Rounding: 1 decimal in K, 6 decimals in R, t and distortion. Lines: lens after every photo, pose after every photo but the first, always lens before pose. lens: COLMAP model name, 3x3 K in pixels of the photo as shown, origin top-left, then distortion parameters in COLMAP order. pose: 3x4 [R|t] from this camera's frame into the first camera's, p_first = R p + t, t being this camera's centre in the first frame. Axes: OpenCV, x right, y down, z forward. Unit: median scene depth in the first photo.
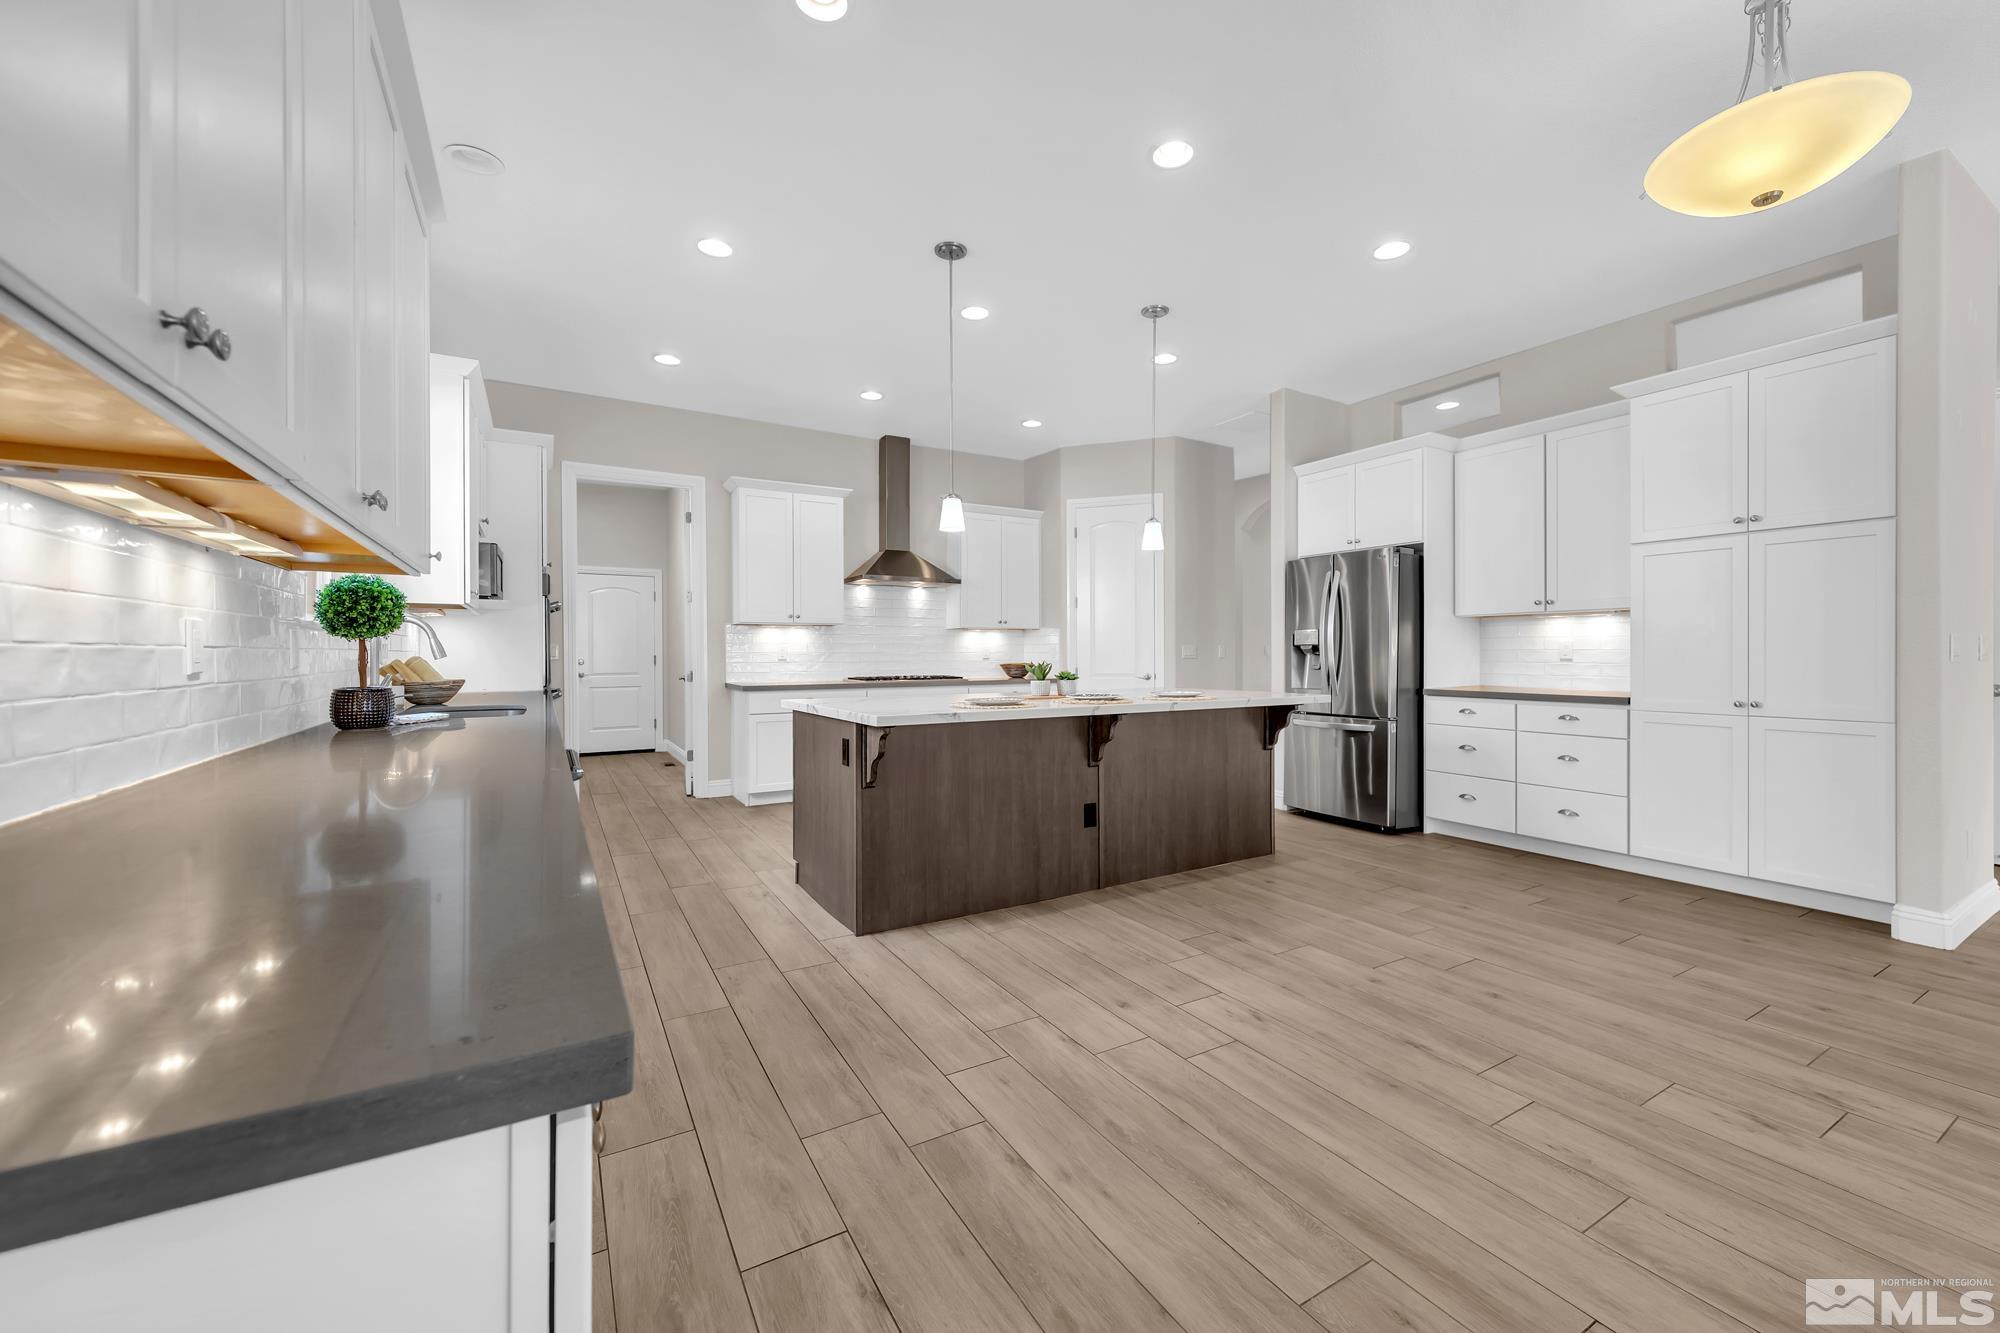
lens RADIAL K [[783.4, 0, 1013.3], [0, 783.4, 664.1], [0, 0, 1]] dist [0.005588, -0.000522]
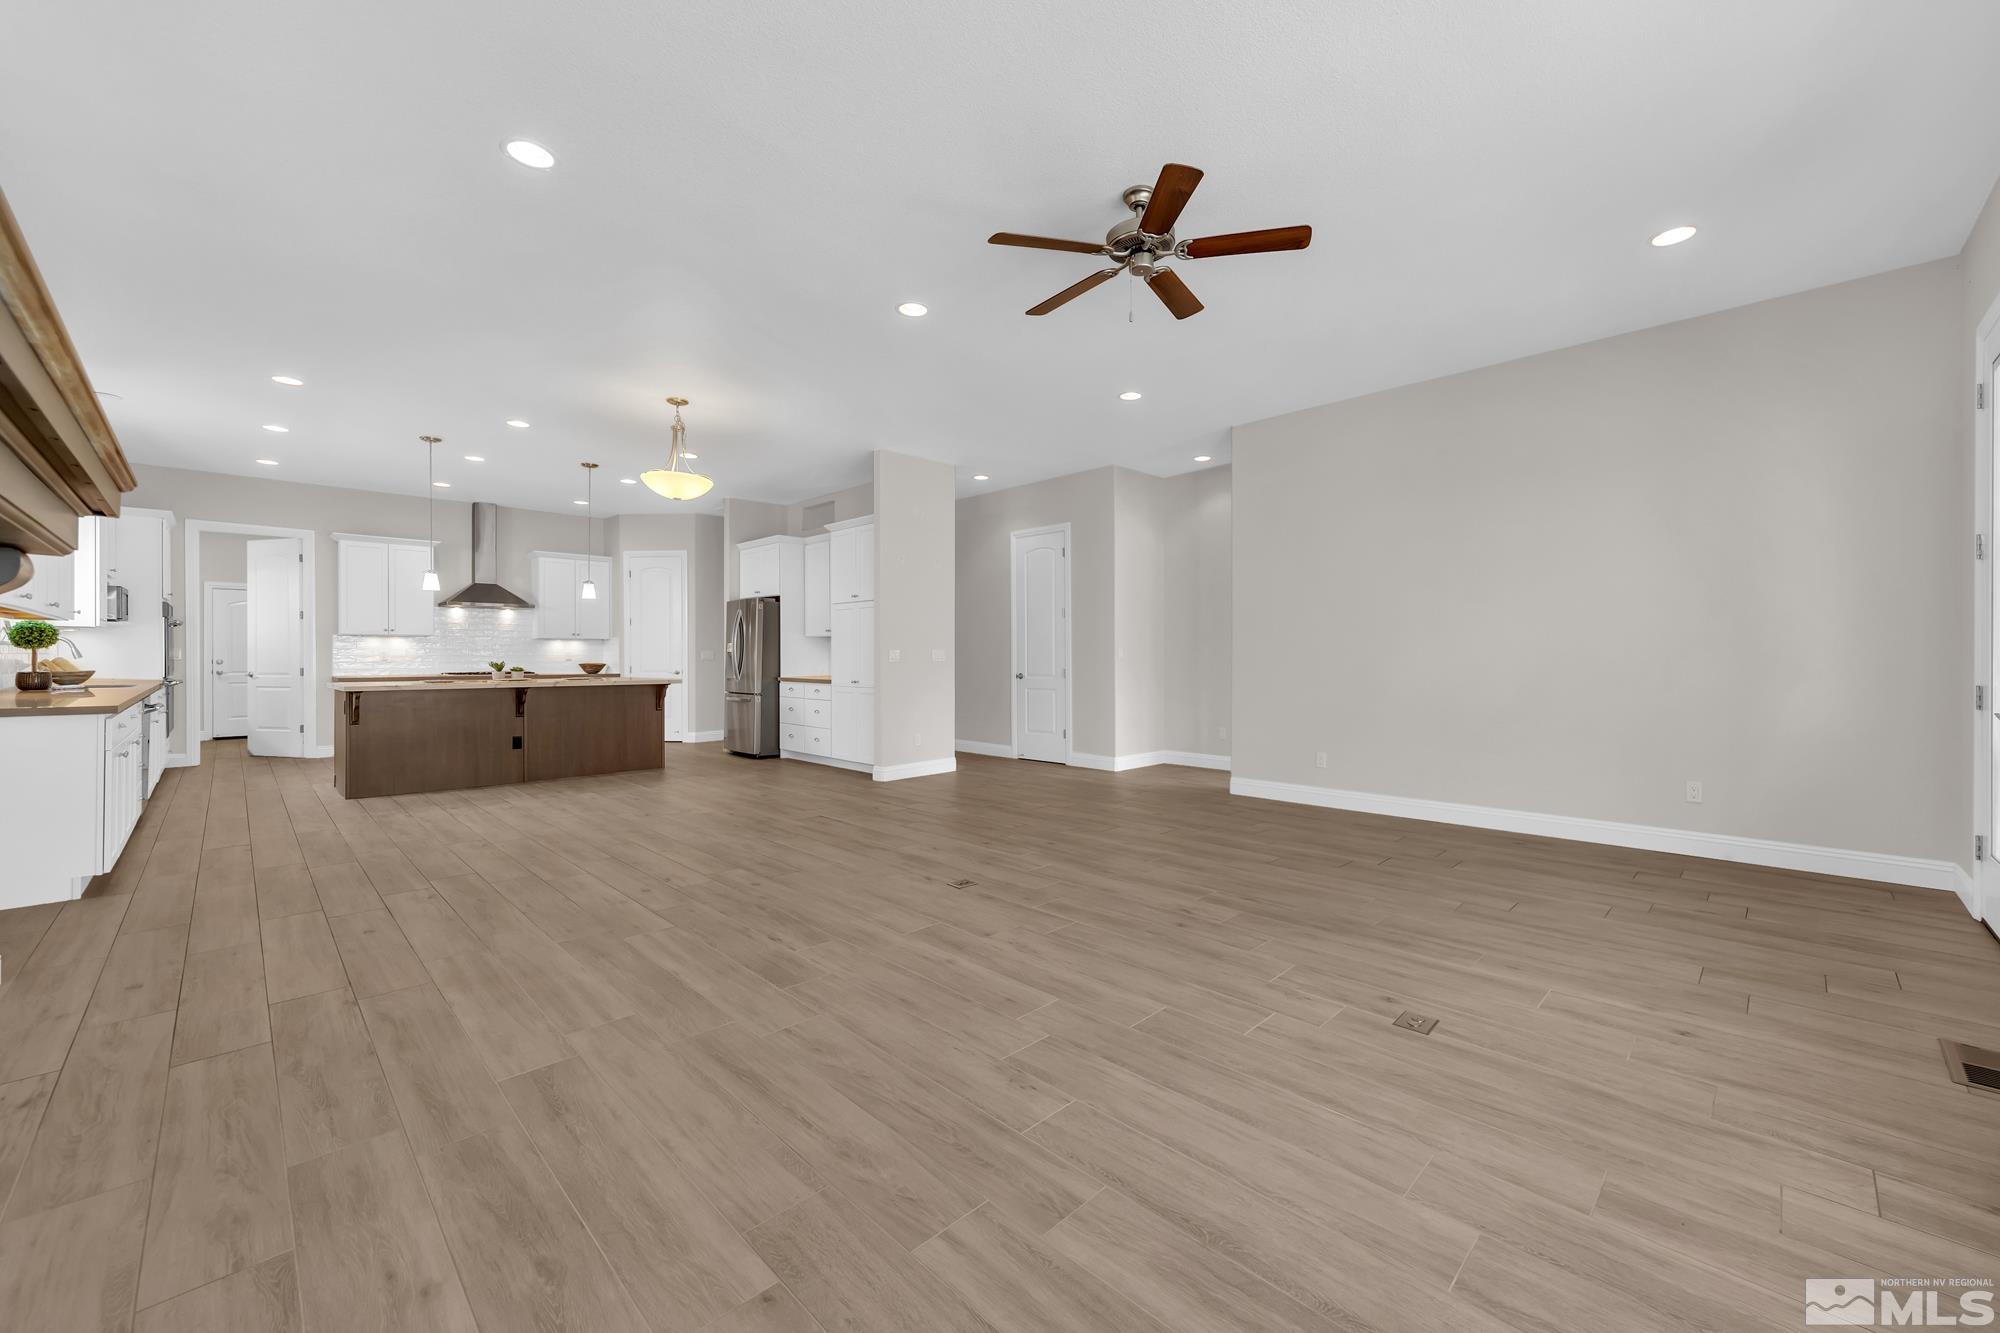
lens RADIAL K [[783.4, 0, 1023.0], [0, 783.4, 660.6], [0, 0, 1]] dist [0.005588, -0.000522]
pose [[0.968169, 0.002481, 0.250286, 0.650852], [-0.000386, 0.999964, -0.008419, 0.008698], [-0.250298, 0.008054, 0.968135, -0.919296]]
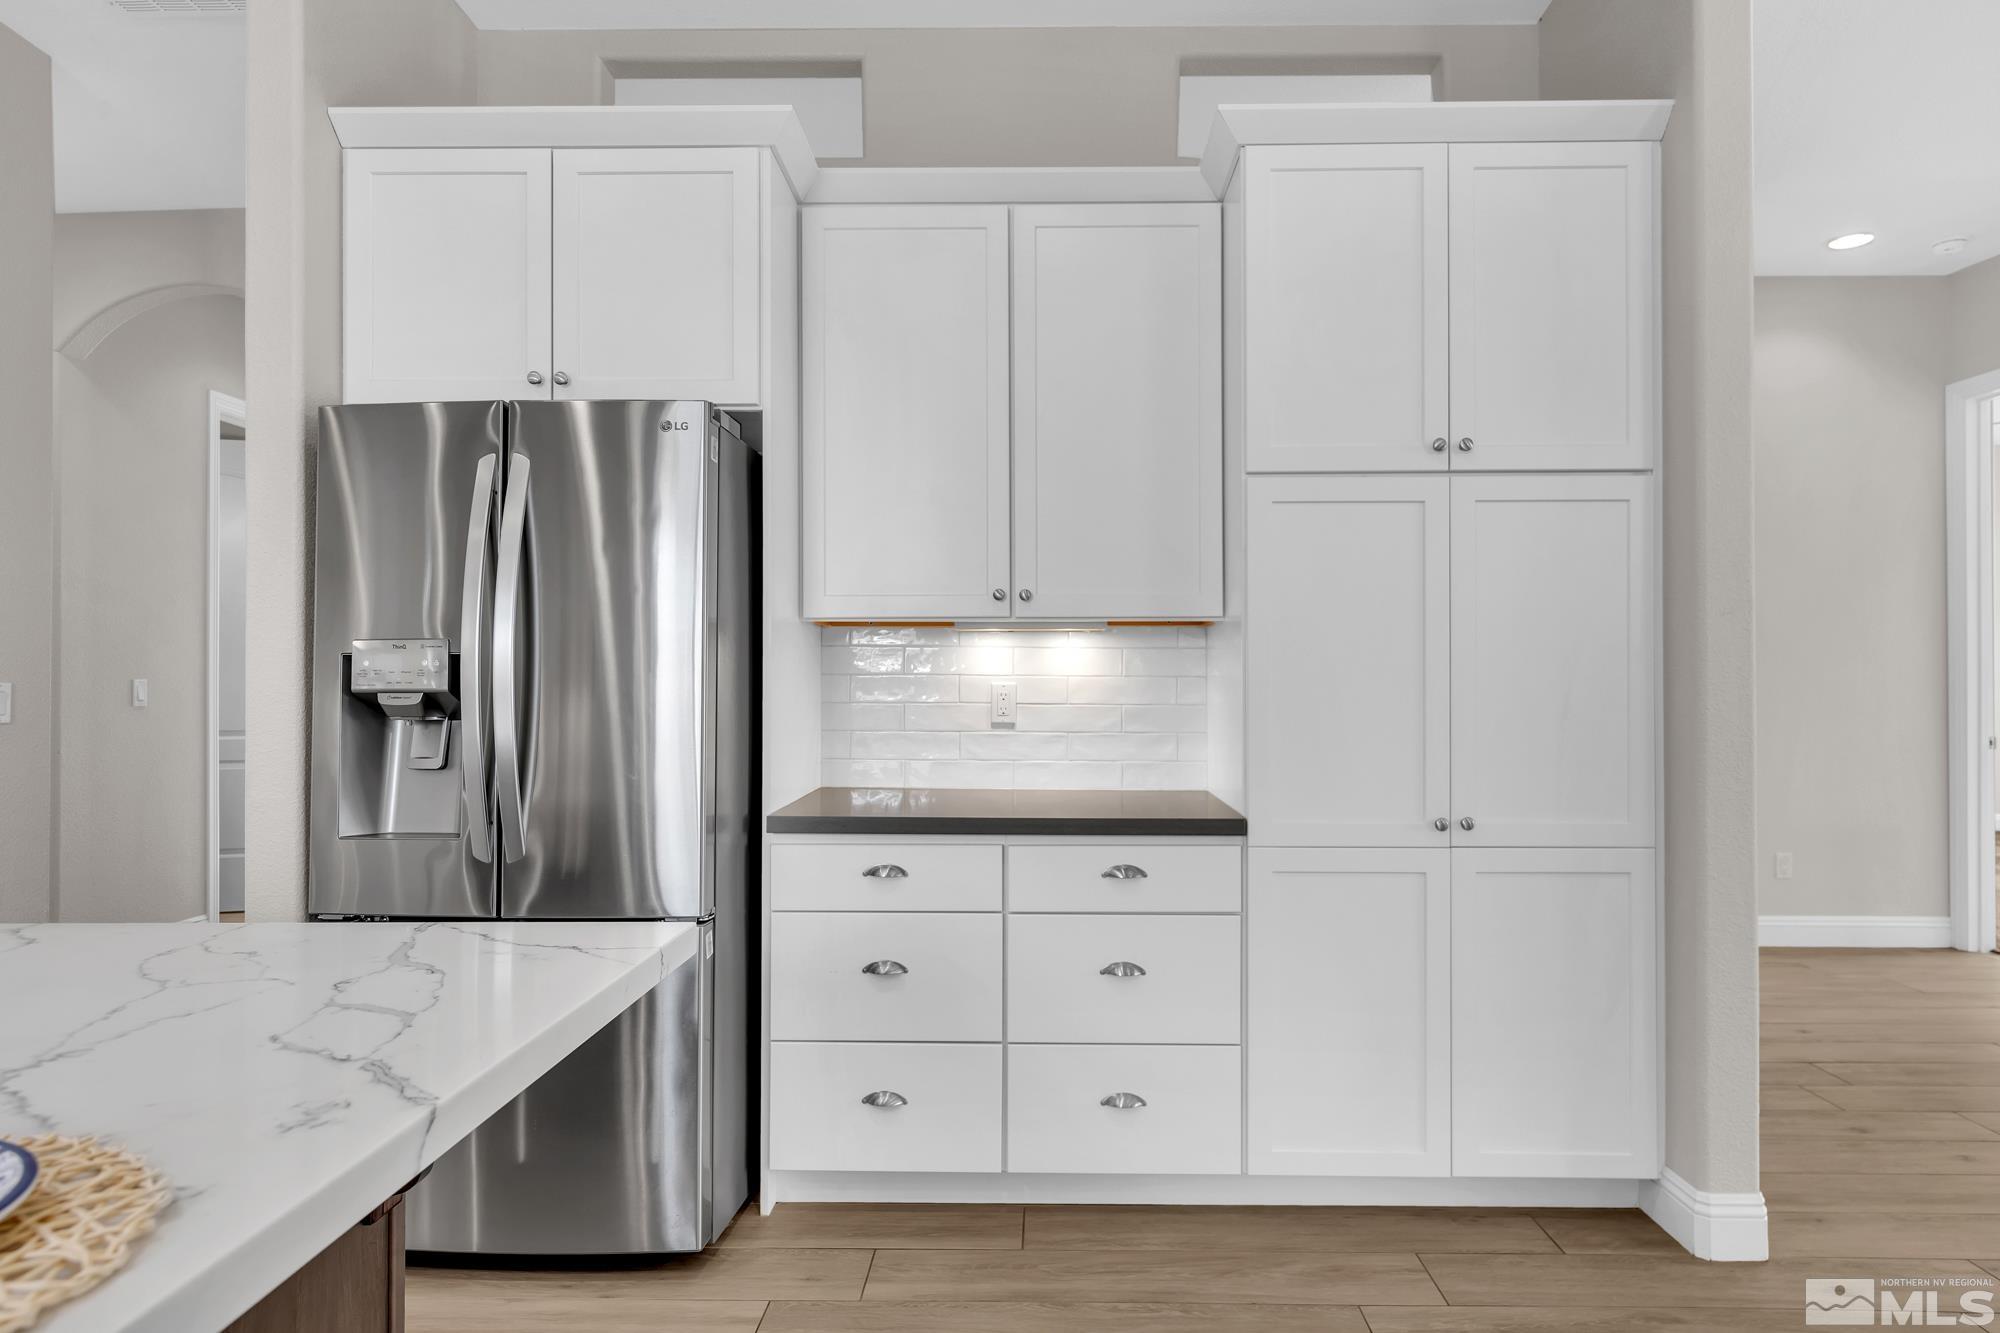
lens RADIAL K [[1141.3, 0, 1014.4], [0, 1141.3, 671.6], [0, 0, 1]] dist [-0.001453, 0.000480]
pose [[0.523721, 0.010008, 0.851831, 0.144710], [0.008745, 0.999815, -0.017124, -0.025822], [-0.851845, 0.016418, 0.523537, 0.663679]]
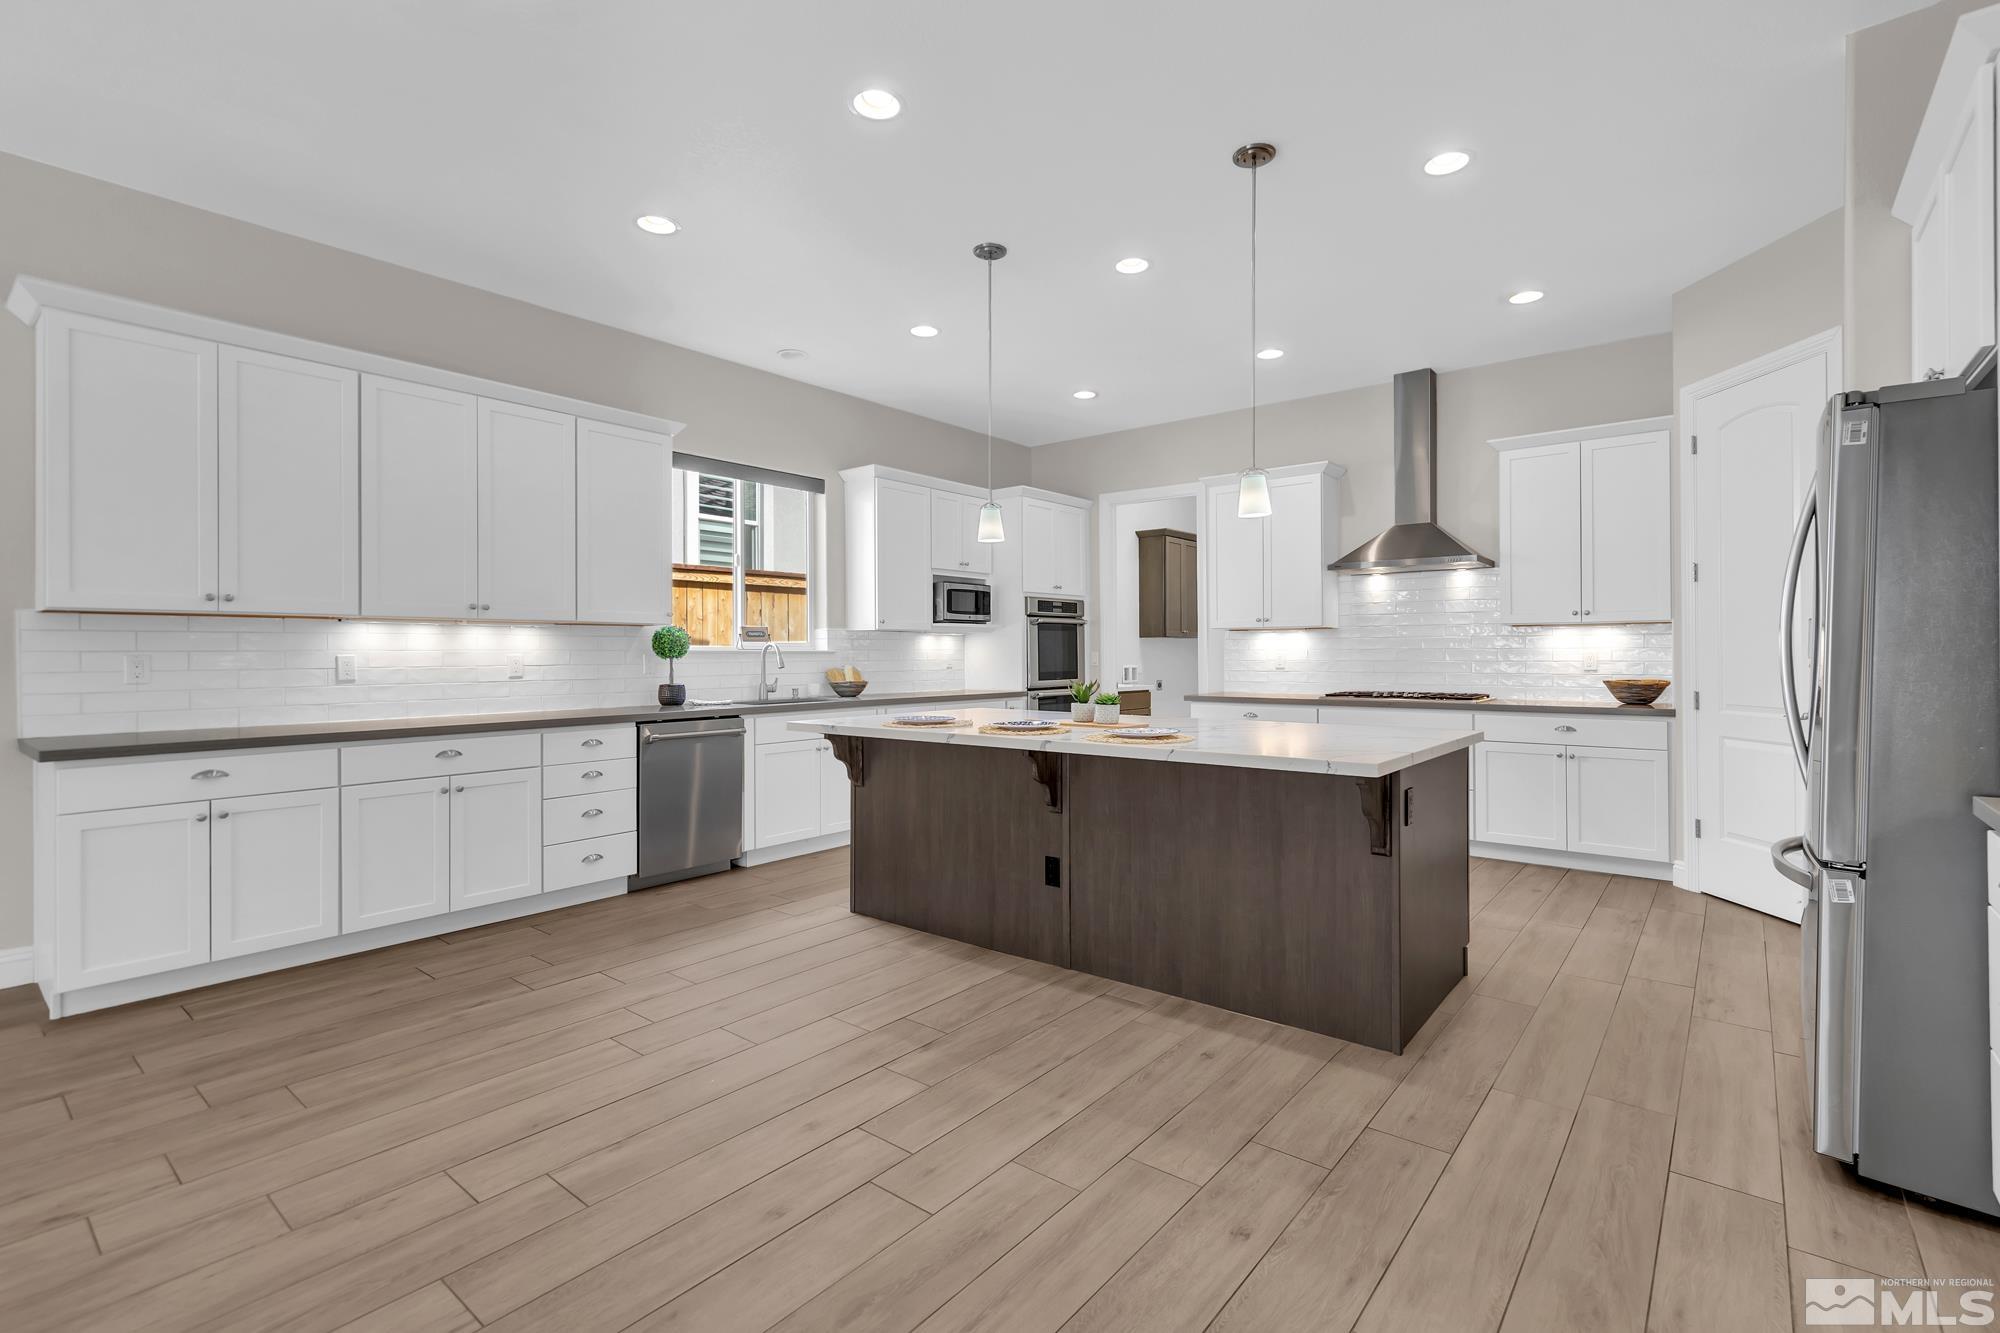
lens RADIAL K [[901.5, 0, 1016.1], [0, 901.5, 656.0], [0, 0, 1]] dist [0.008054, -0.001734]
pose [[0.348765, 0.003116, -0.937205, 0.778236], [-0.008905, 0.999960, 0.000011, -0.024070], [0.937168, 0.008342, 0.348779, 0.517366]]
